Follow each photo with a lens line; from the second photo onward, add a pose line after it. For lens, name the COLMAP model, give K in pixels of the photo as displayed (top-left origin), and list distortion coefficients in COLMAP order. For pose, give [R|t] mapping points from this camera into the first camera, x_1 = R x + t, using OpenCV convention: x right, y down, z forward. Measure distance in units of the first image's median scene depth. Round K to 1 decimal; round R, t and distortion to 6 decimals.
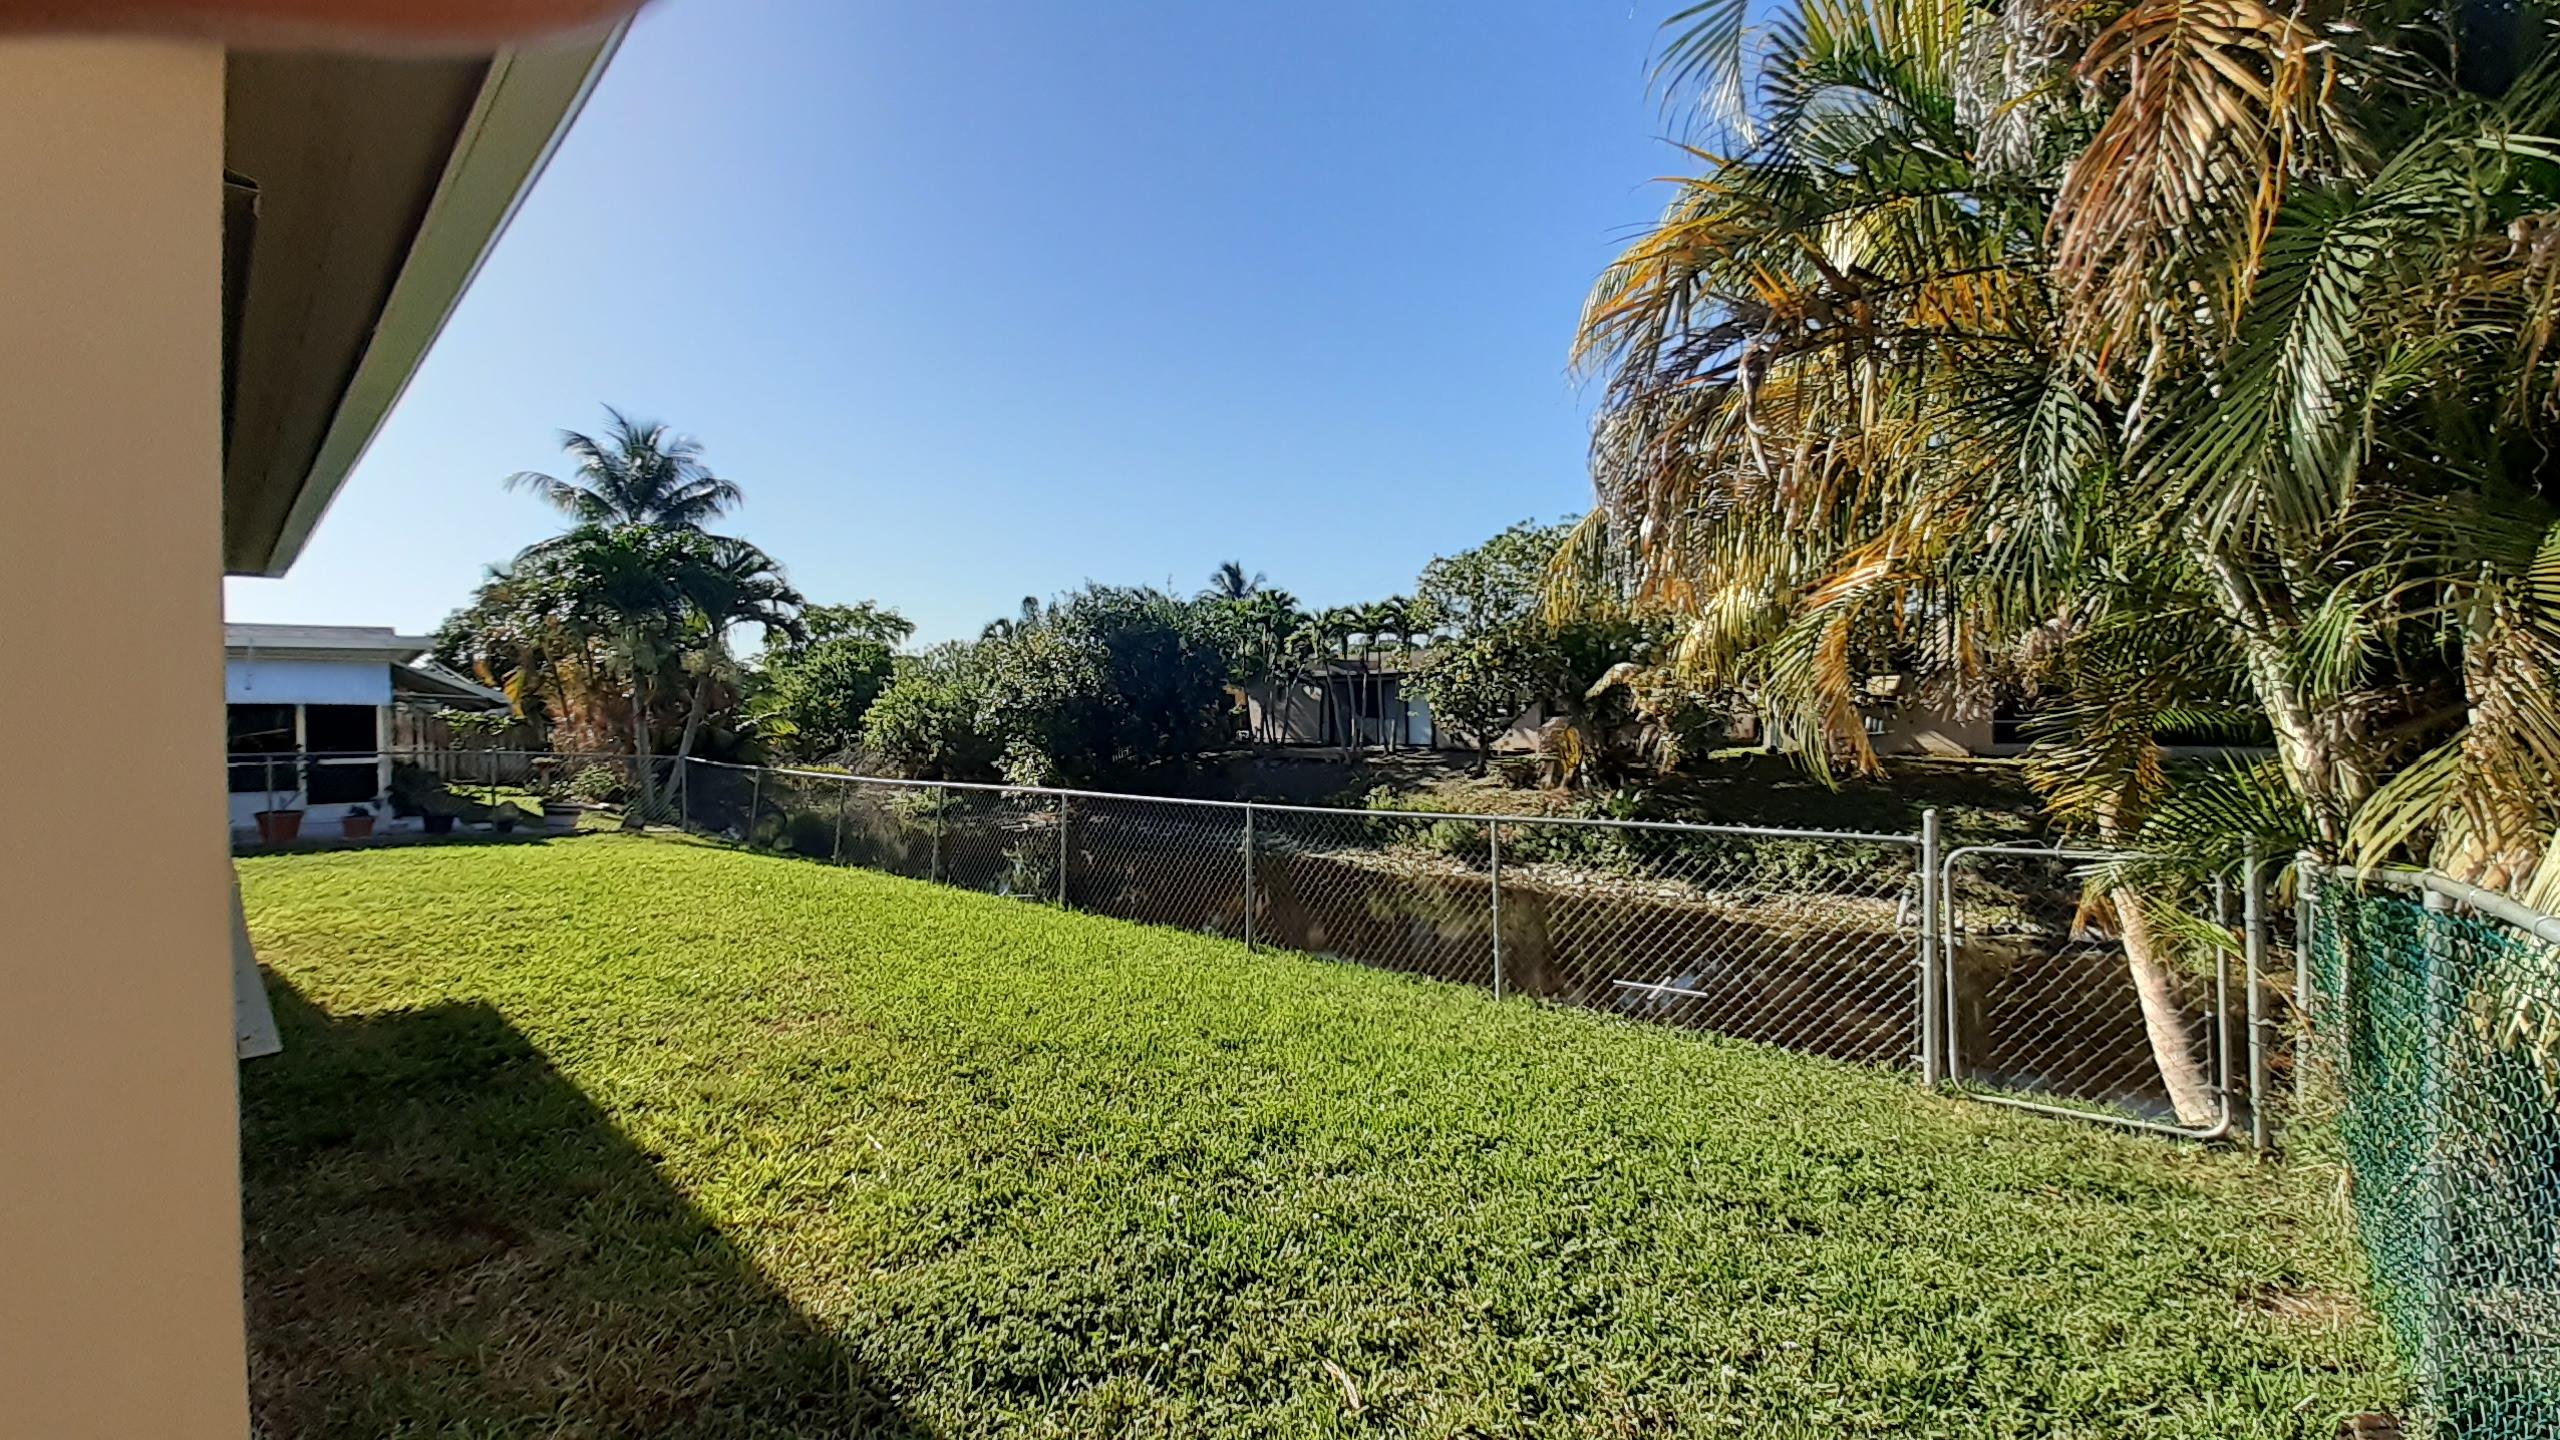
lens RADIAL K [[1001.6, 0, 1280.0], [0, 1001.6, 720.0], [0, 0, 1]] dist [-0.024753, 0.000138]
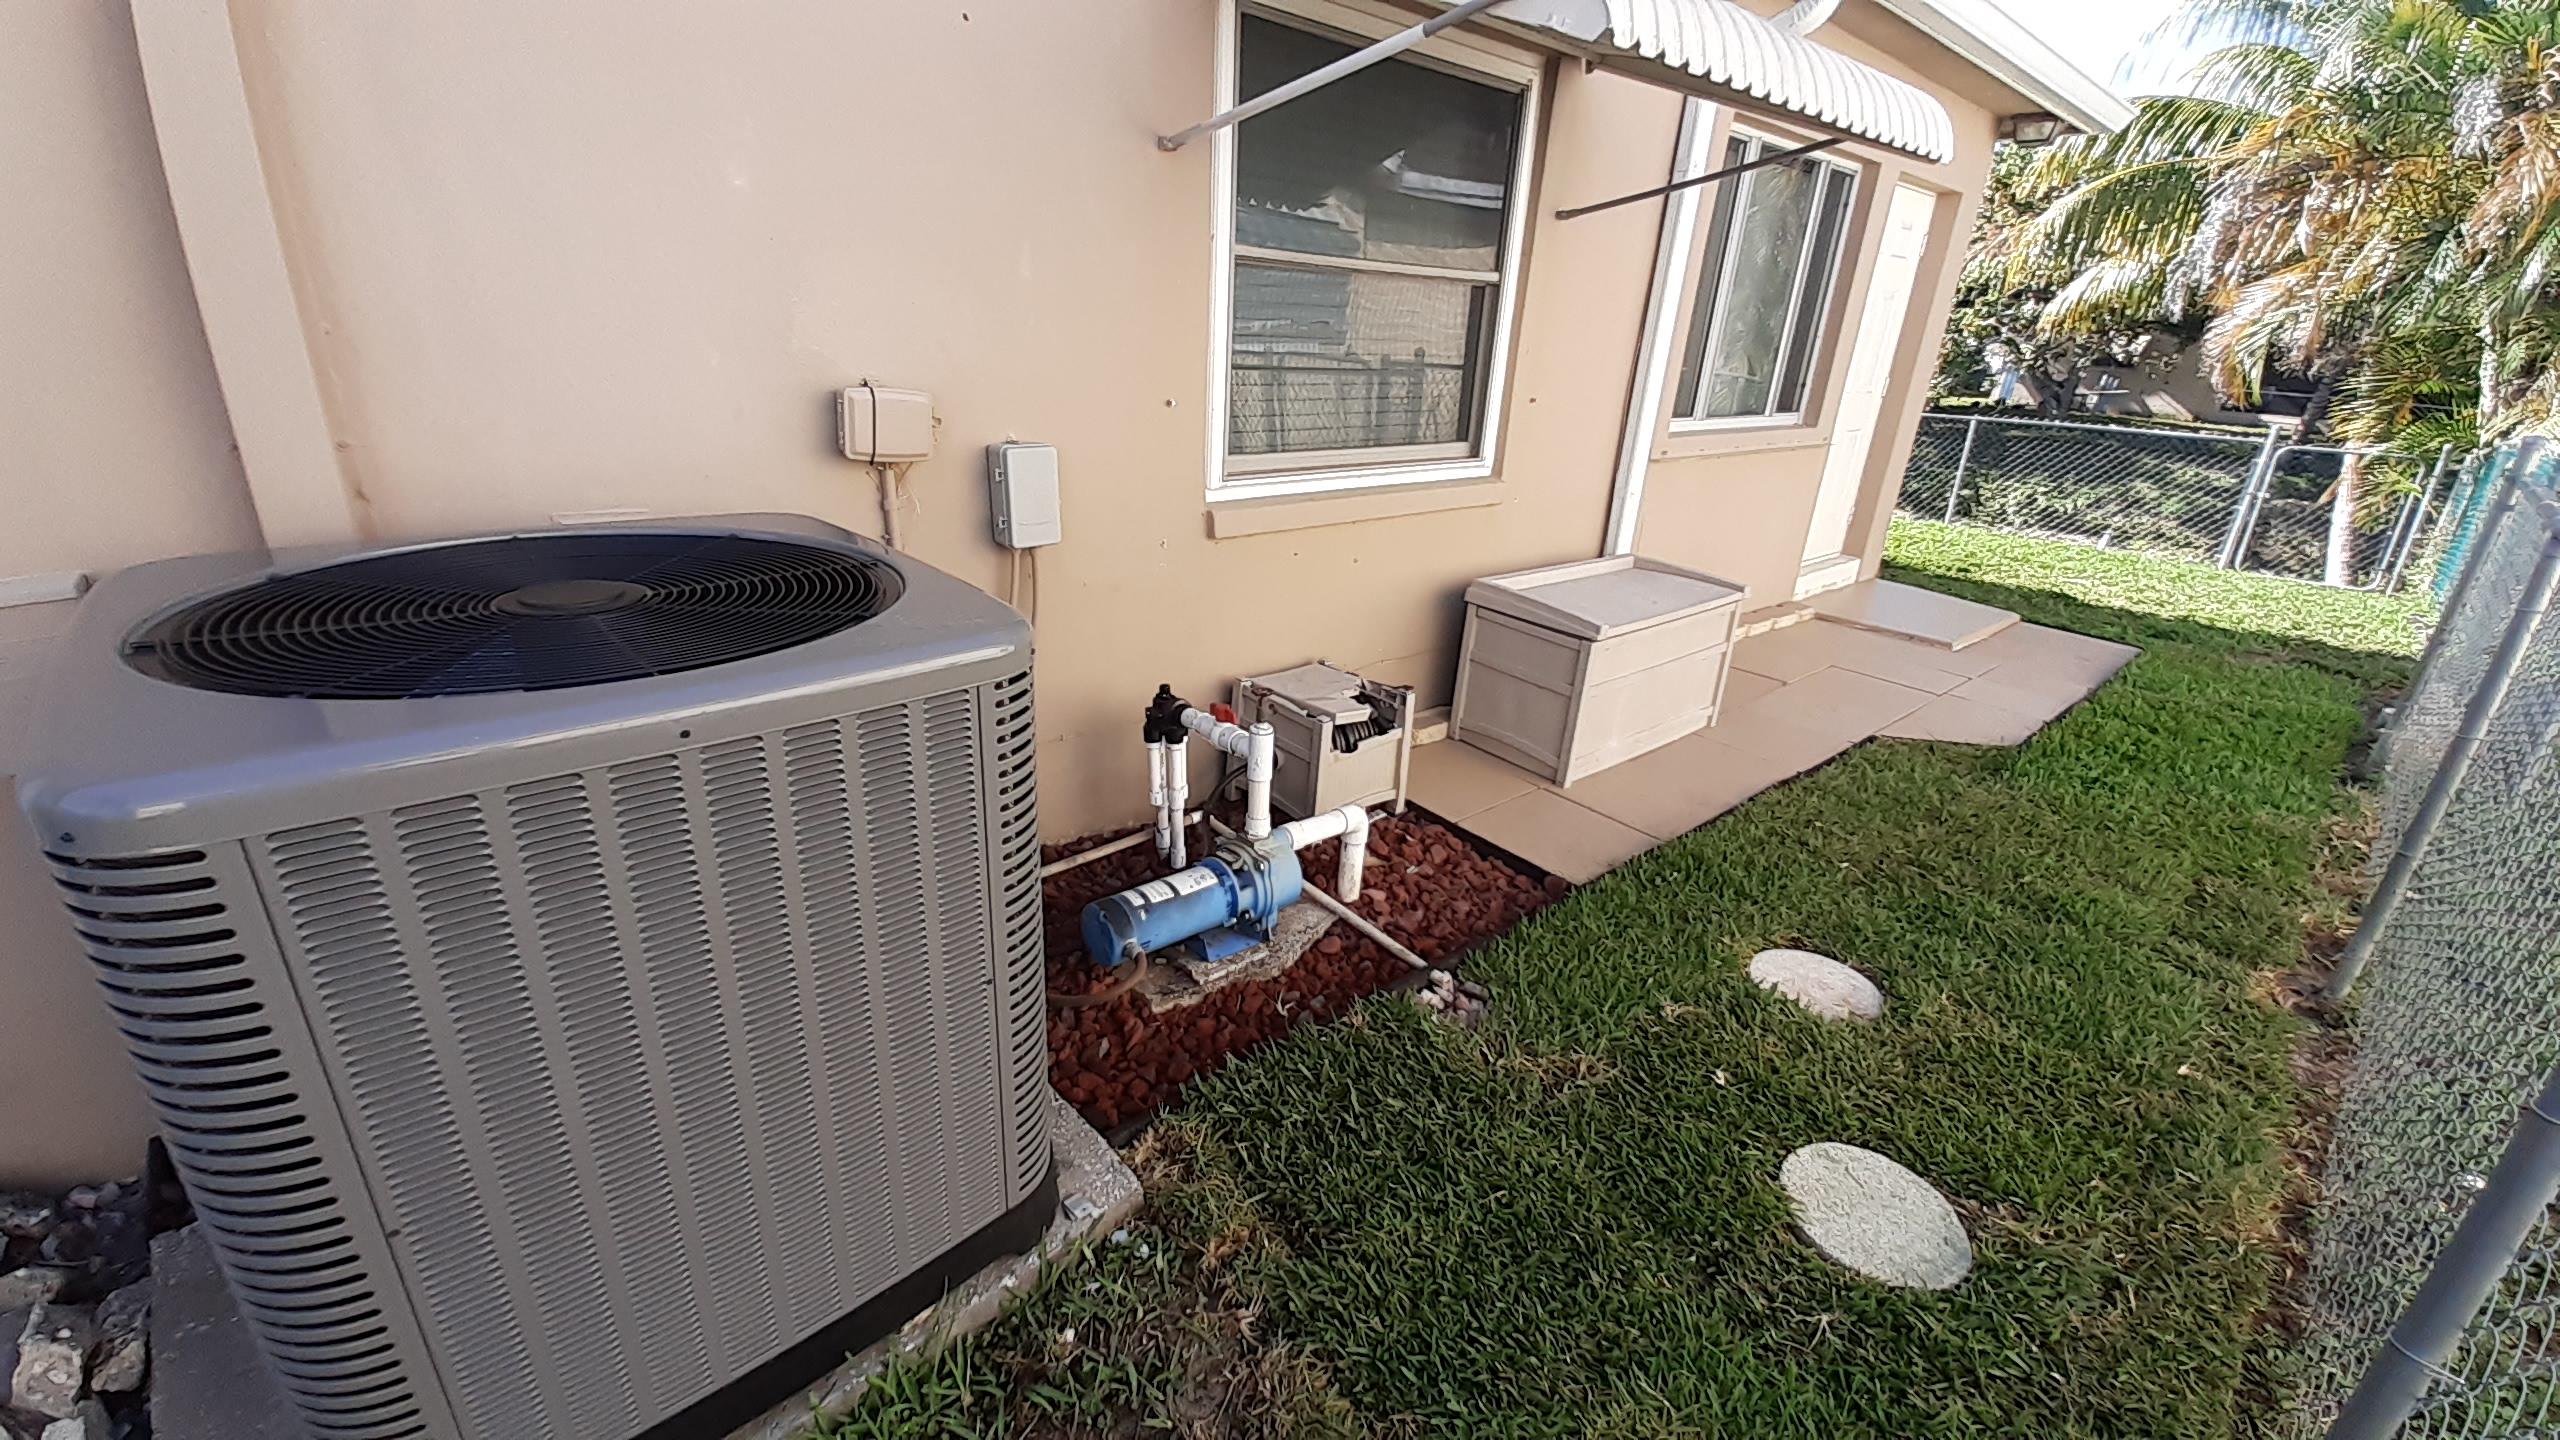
lens RADIAL K [[1001.6, 0, 1280.0], [0, 1001.6, 720.0], [0, 0, 1]] dist [-0.024753, 0.000138]
pose [[0.994654, 0.075747, -0.070181, -0.250530], [-0.045766, 0.932618, 0.357952, 0.007899], [0.092566, -0.352827, 0.931099, -0.260492]]
